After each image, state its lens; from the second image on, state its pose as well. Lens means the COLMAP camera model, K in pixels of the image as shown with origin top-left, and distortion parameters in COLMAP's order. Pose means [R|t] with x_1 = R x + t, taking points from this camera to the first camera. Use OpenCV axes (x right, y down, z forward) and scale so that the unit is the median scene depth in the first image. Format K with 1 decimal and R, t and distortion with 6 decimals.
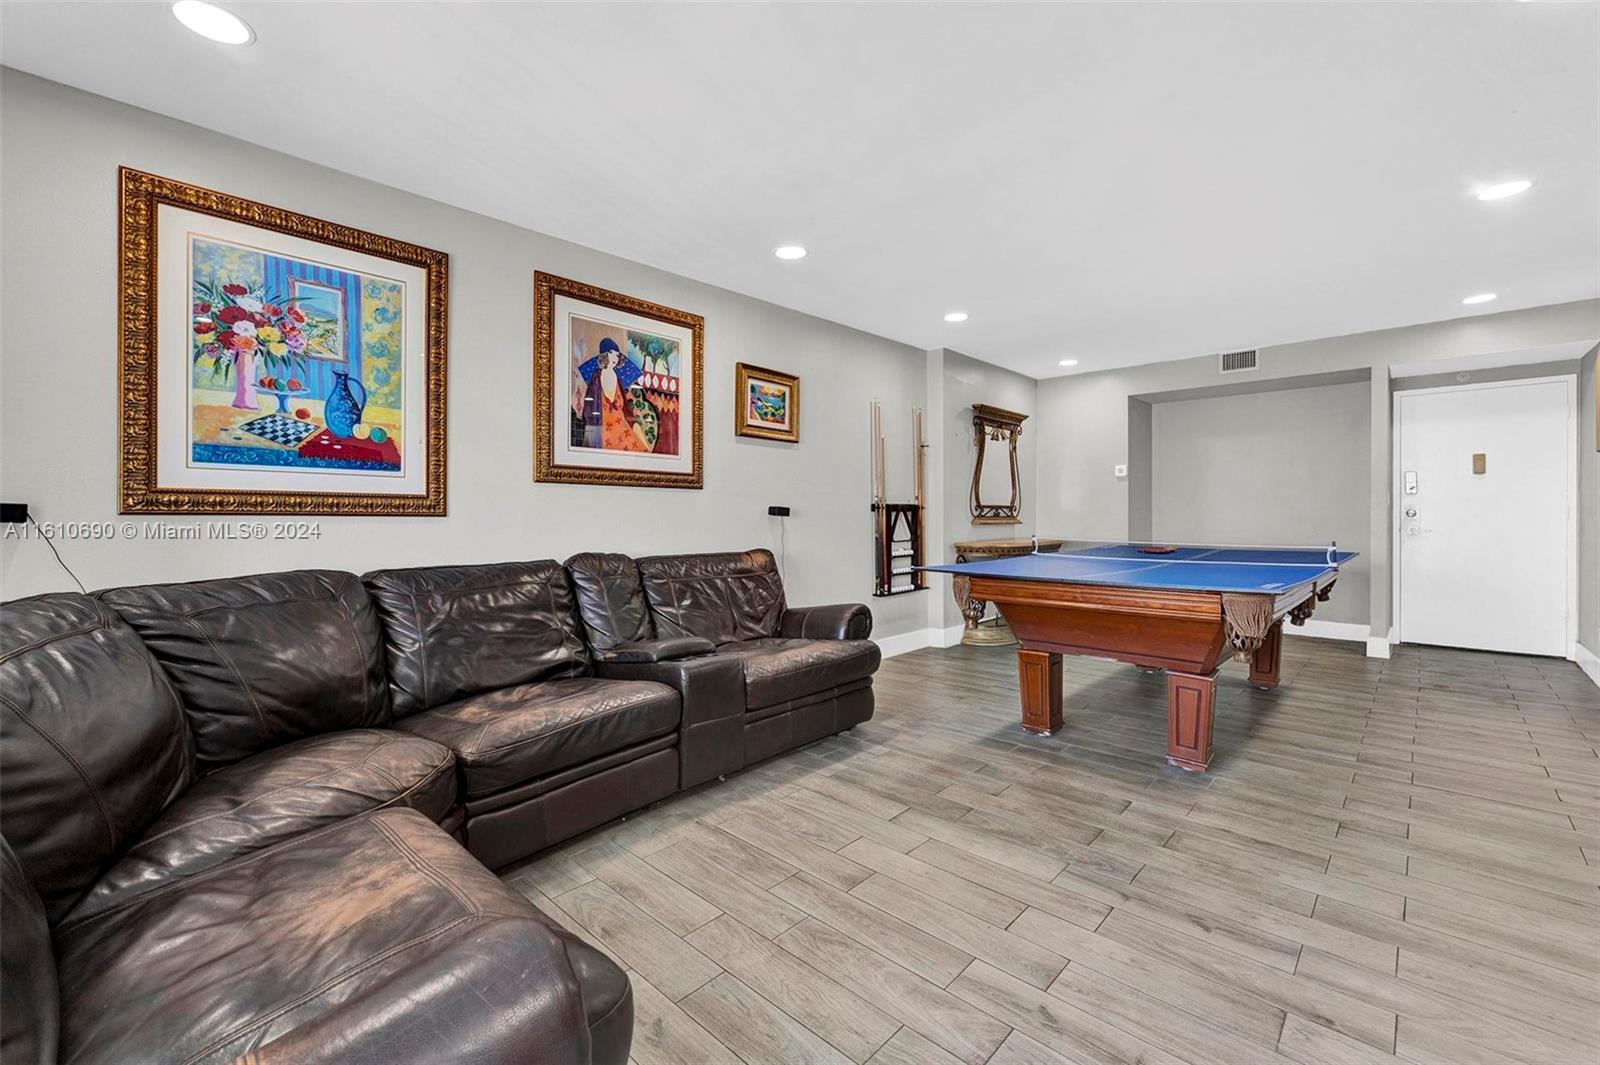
lens RADIAL K [[669.5, 0, 799.4], [0, 669.5, 510.7], [0, 0, 1]] dist [-0.005508, -0.000111]
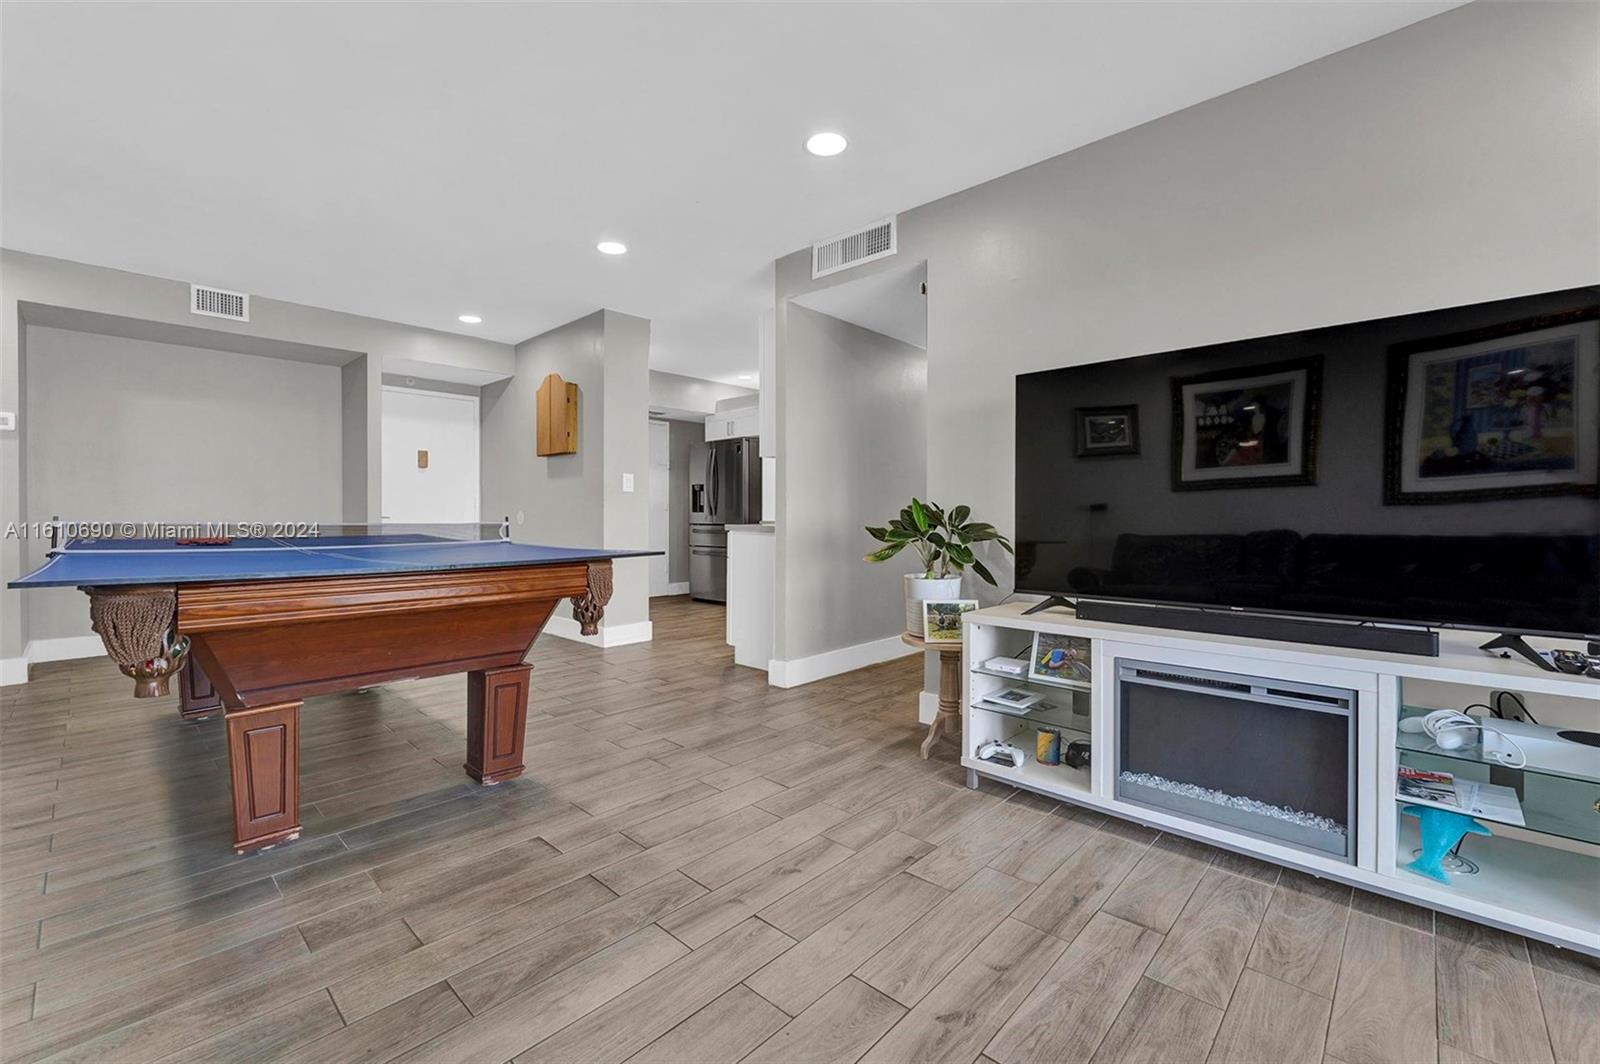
lens RADIAL K [[669.5, 0, 799.4], [0, 669.5, 510.2], [0, 0, 1]] dist [-0.005508, -0.000111]
pose [[-0.009462, 0.012490, 0.999877, -0.188301], [-0.004467, 0.999911, -0.012532, 0.037787], [-0.999945, -0.004585, -0.009405, 0.446493]]
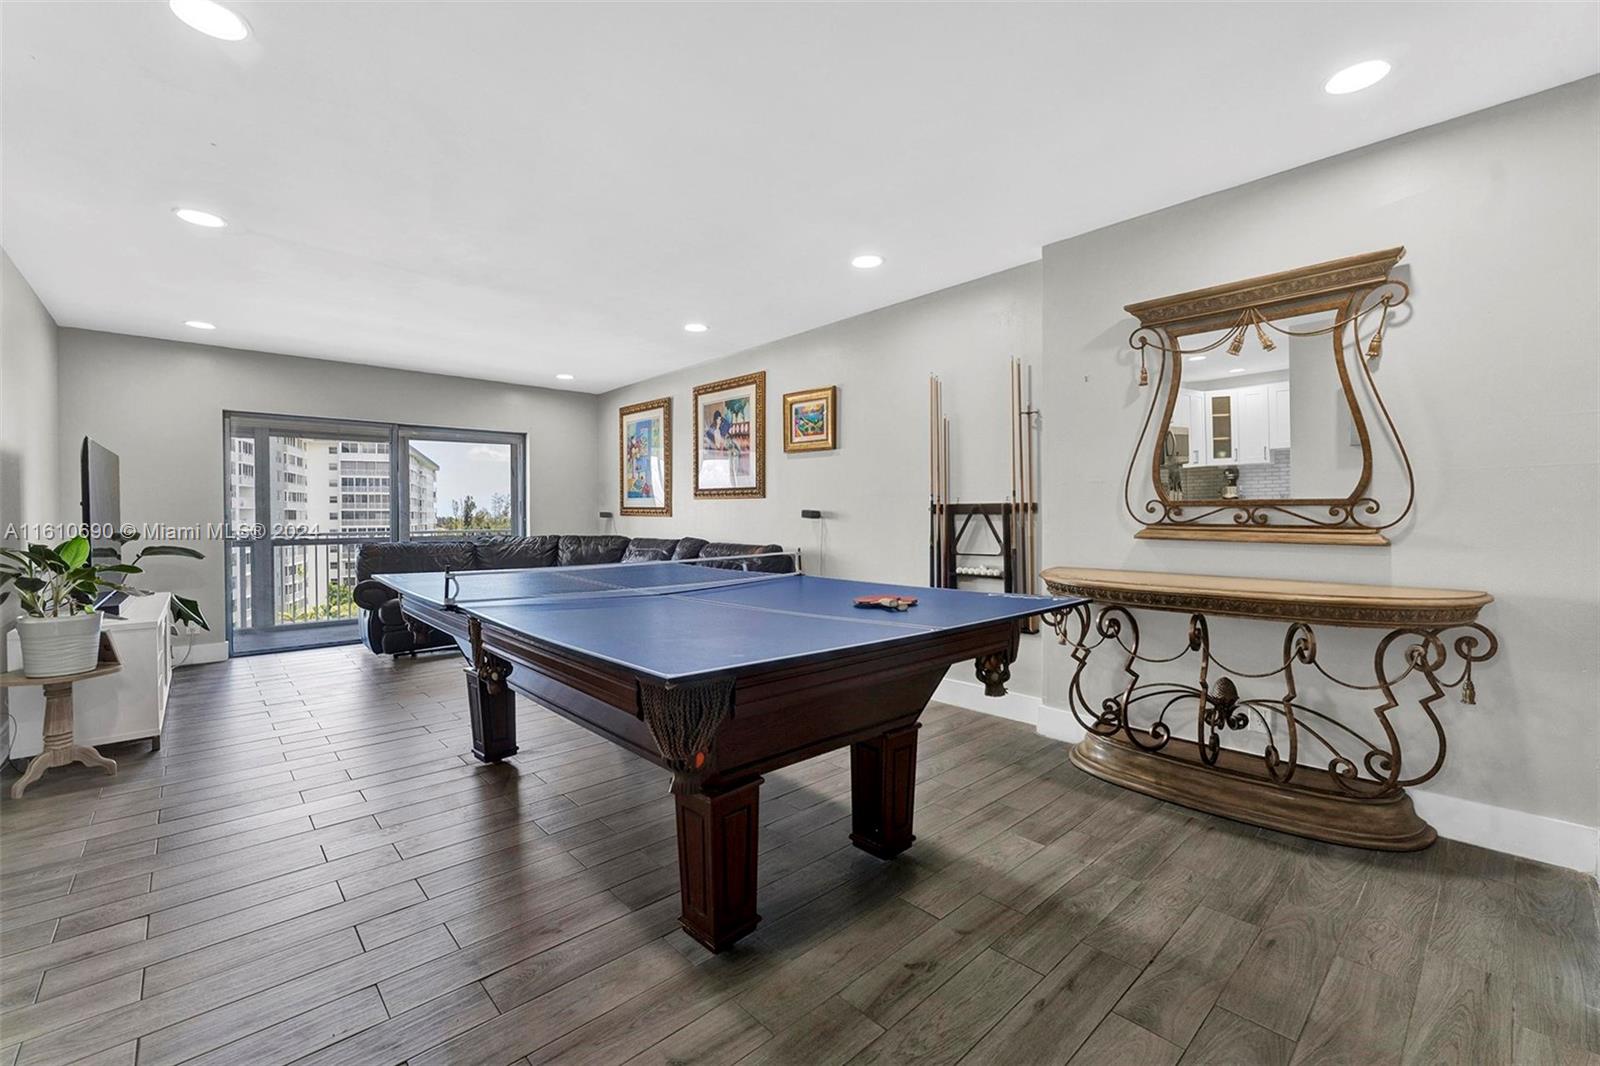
lens RADIAL K [[669.5, 0, 799.4], [0, 669.5, 511.2], [0, 0, 1]] dist [-0.005508, -0.000111]
pose [[-0.075511, -0.000960, -0.997145, 1.140857], [0.006564, 0.999977, -0.001459, -0.002606], [0.997123, -0.006655, -0.075503, 1.112833]]
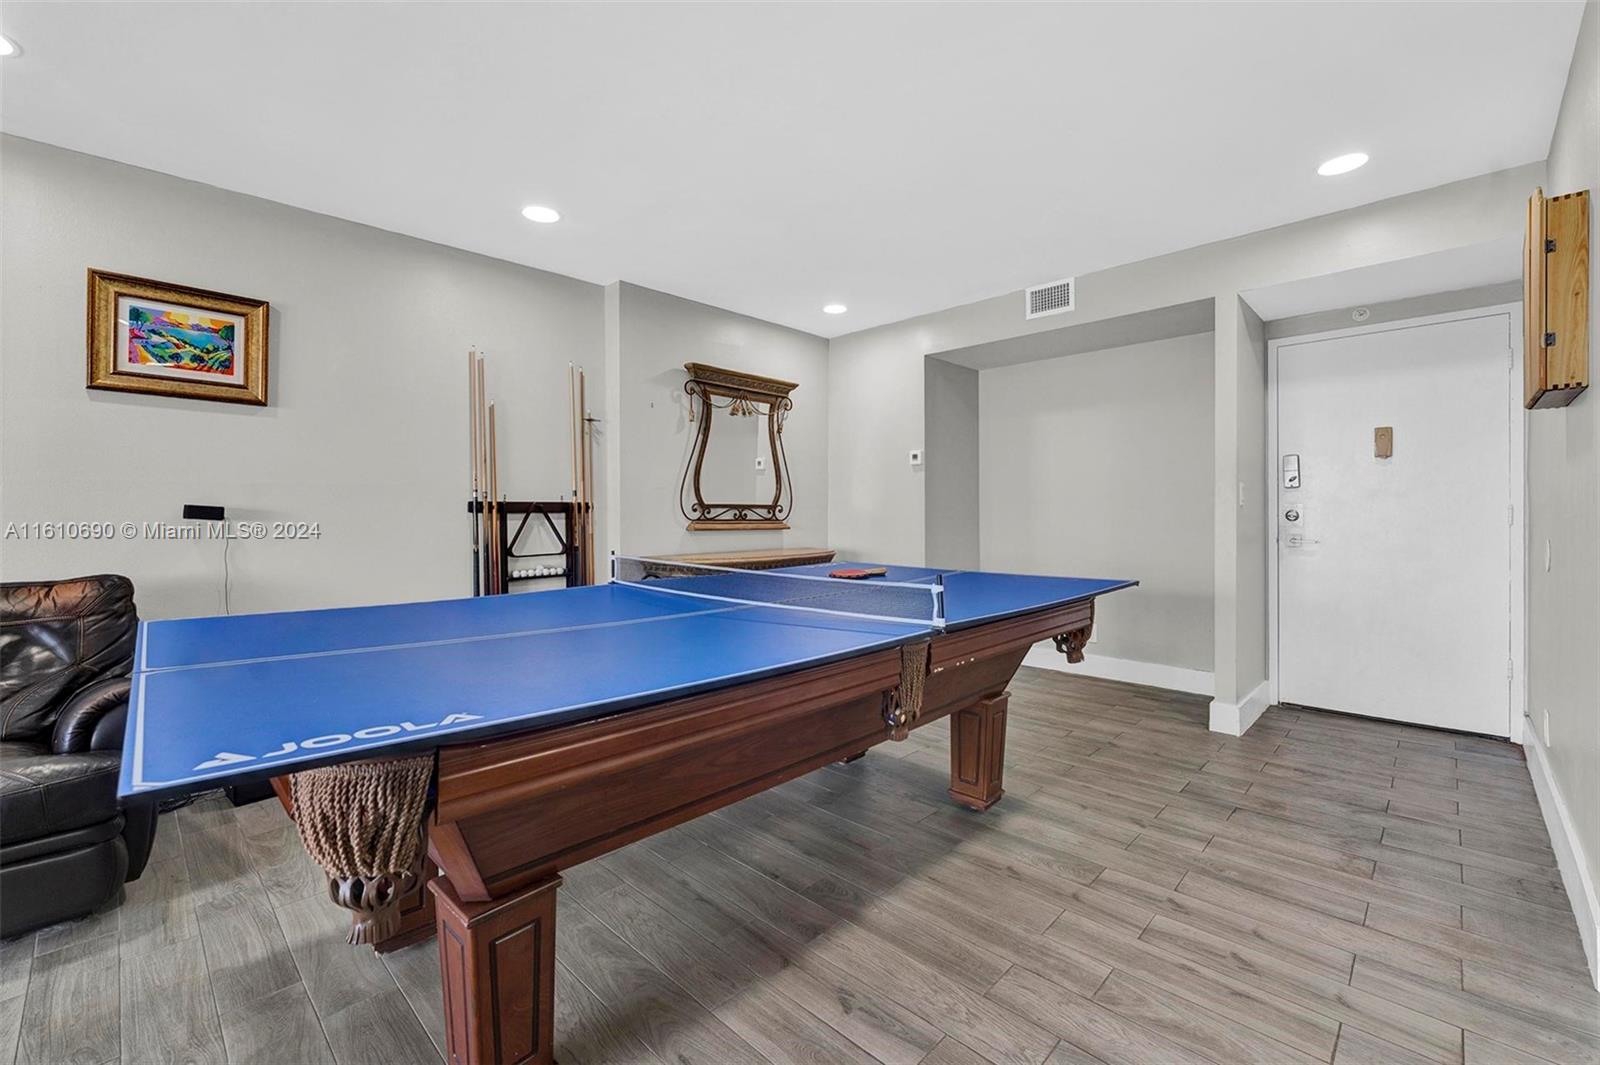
lens RADIAL K [[669.5, 0, 799.4], [0, 669.5, 510.7], [0, 0, 1]] dist [-0.005508, -0.000111]
pose [[0.999844, 0.000524, -0.017664, 0.562675], [-0.000543, 0.999999, -0.001060, -0.000479], [0.017663, 0.001069, 0.999843, 0.403405]]
